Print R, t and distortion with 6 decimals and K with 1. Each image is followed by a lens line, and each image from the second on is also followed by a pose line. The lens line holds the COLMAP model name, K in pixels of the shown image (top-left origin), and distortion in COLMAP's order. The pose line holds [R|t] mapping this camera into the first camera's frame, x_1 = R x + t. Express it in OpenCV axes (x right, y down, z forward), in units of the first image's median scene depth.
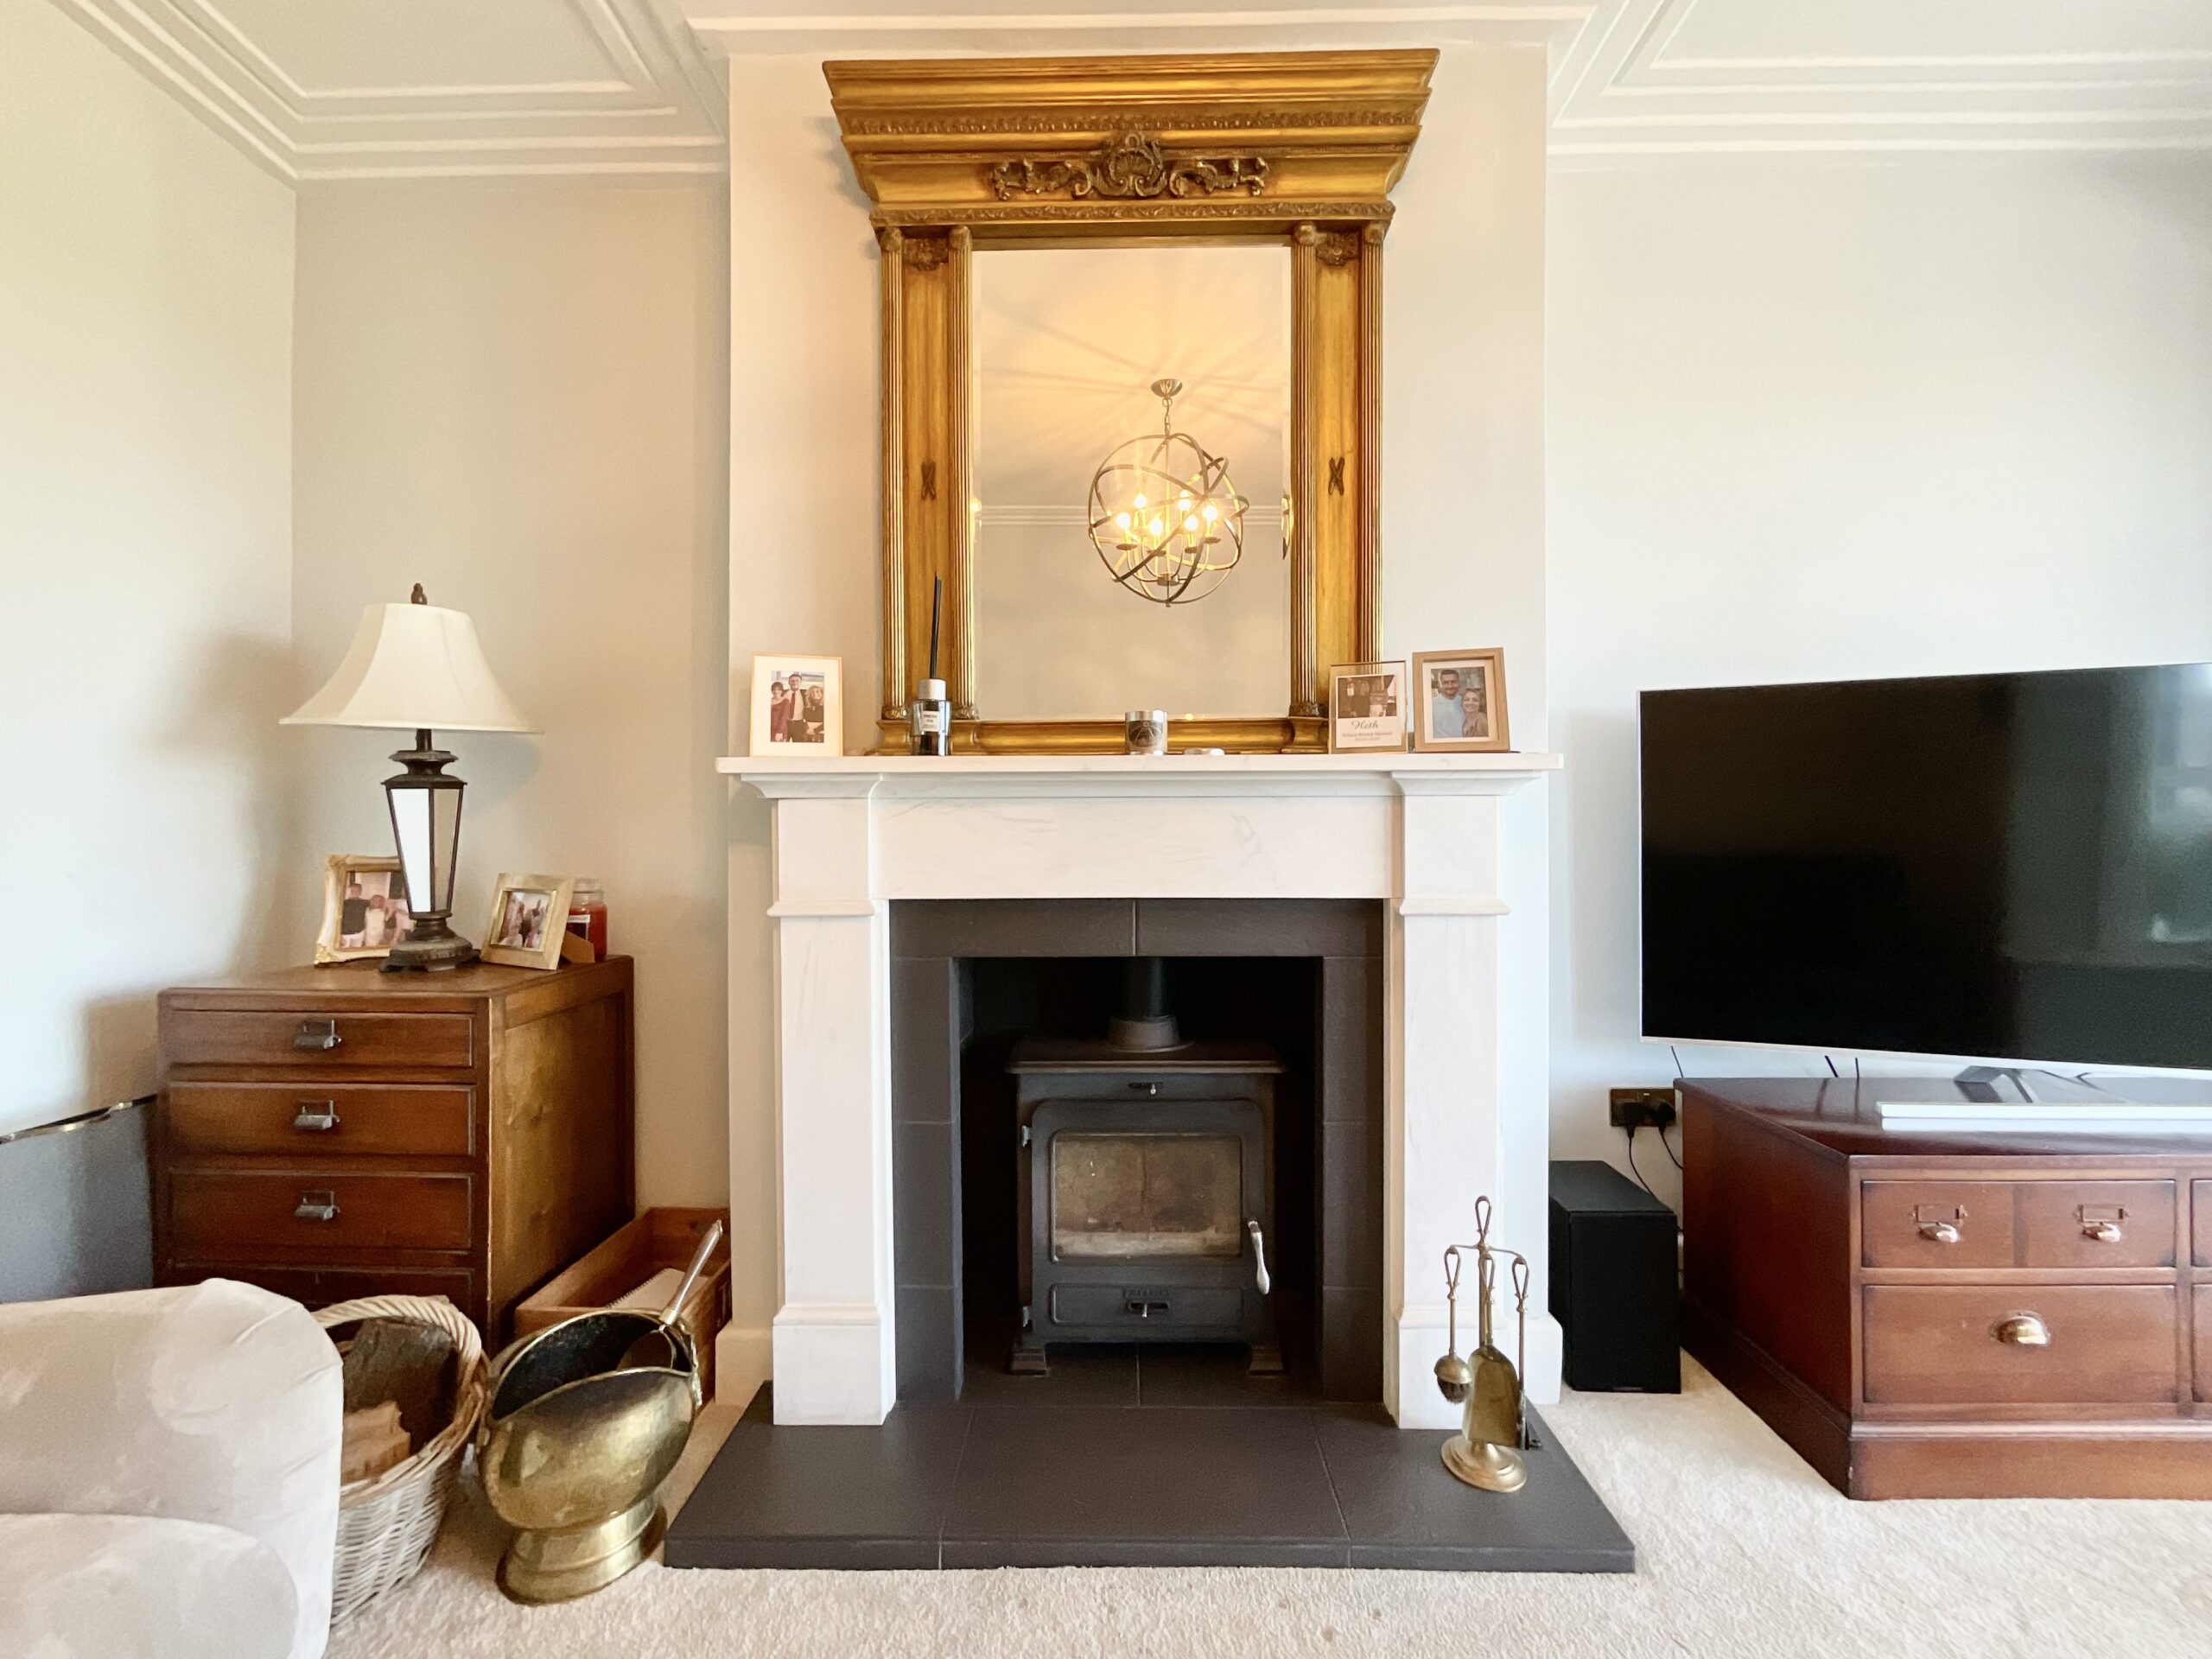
lens RADIAL K [[903.2, 0, 1114.4], [0, 903.2, 824.4], [0, 0, 1]] dist [-0.006034, 0.003655]
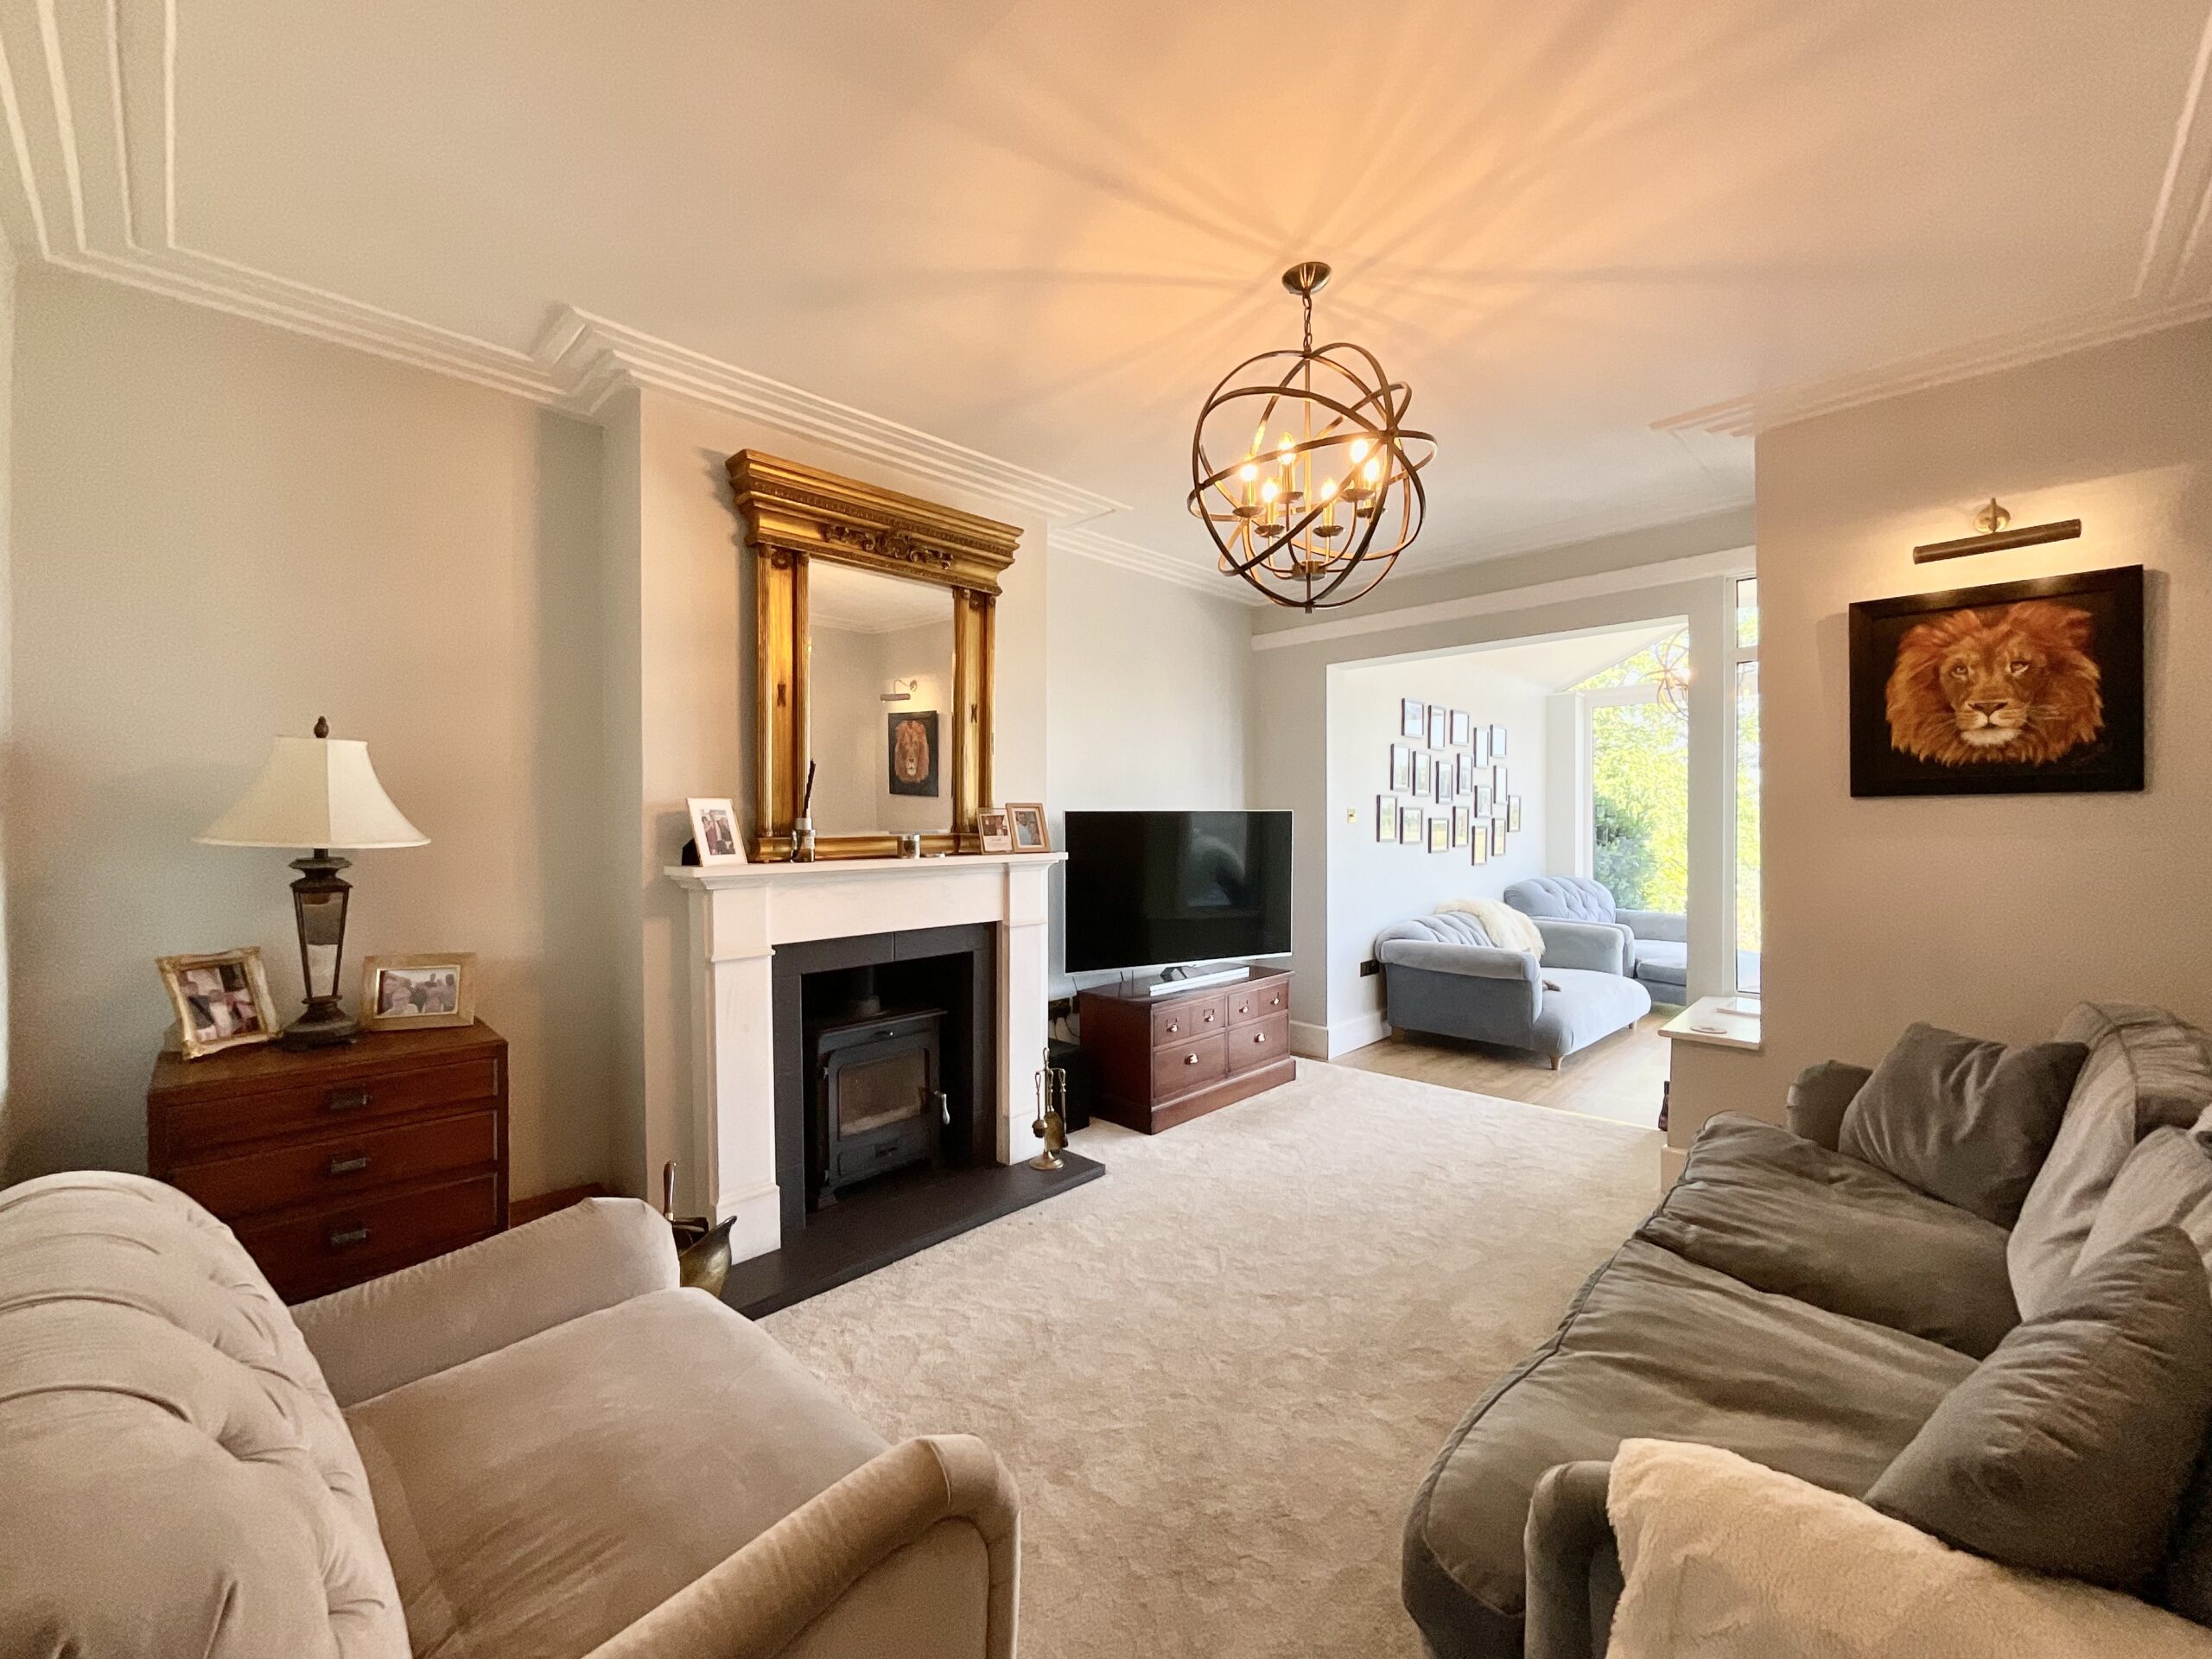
lens RADIAL K [[903.2, 0, 1101.4], [0, 903.2, 826.3], [0, 0, 1]] dist [-0.006034, 0.003655]
pose [[0.687853, -0.005825, 0.725826, -1.047893], [-0.002915, 0.999938, 0.010787, -0.159052], [-0.725844, -0.009536, 0.687793, -0.612343]]
